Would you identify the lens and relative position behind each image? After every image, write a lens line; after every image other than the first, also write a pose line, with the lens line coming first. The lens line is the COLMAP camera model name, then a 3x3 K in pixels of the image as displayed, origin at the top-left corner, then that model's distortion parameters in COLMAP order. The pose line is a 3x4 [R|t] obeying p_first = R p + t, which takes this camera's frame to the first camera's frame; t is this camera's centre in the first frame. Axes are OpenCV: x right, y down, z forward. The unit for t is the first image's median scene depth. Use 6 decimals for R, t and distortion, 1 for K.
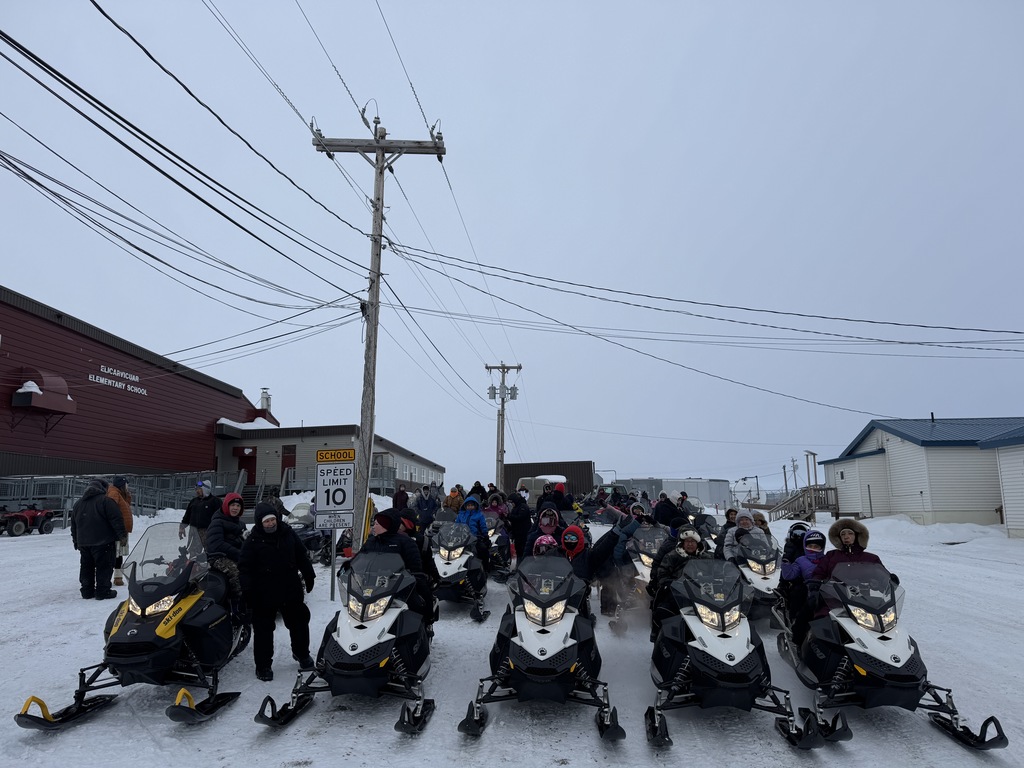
lens RADIAL K [[714.5, 0, 513.2], [0, 714.5, 388.2], [0, 0, 1]] dist [0.034703, -0.009557]
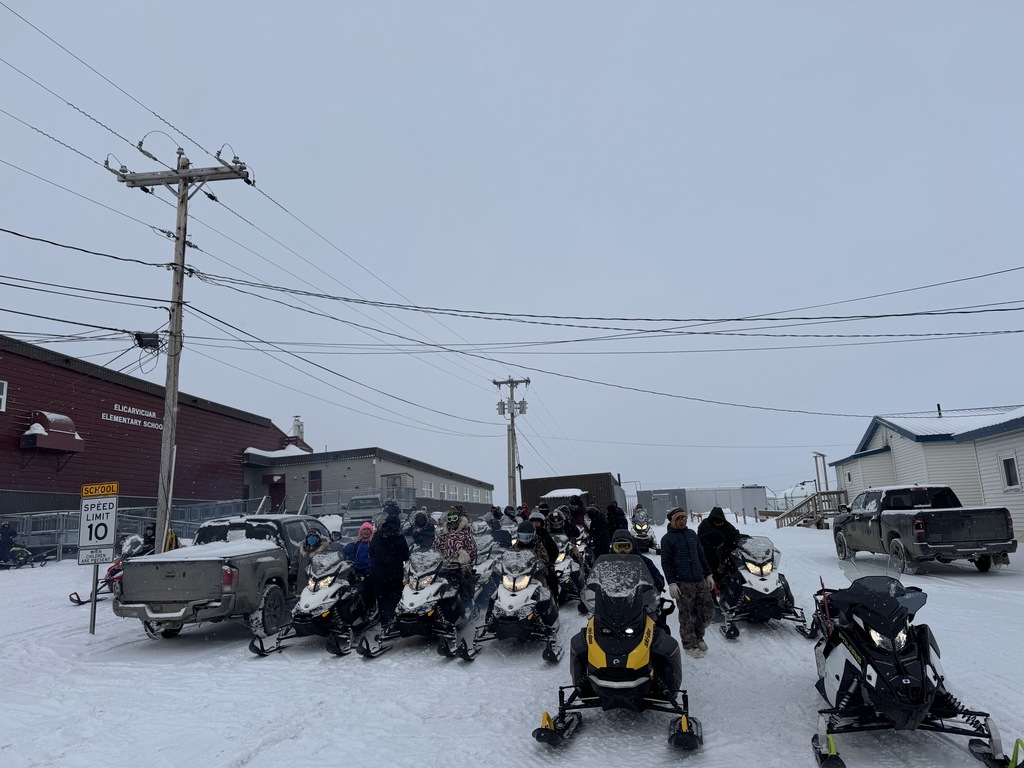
lens RADIAL K [[714.5, 0, 512.0], [0, 714.5, 379.5], [0, 0, 1]] dist [0.034703, -0.009557]
pose [[0.991010, -0.061859, -0.118632, 0.132180], [0.058037, 0.997686, -0.035410, 0.003198], [0.120548, 0.028206, 0.992307, 0.022359]]
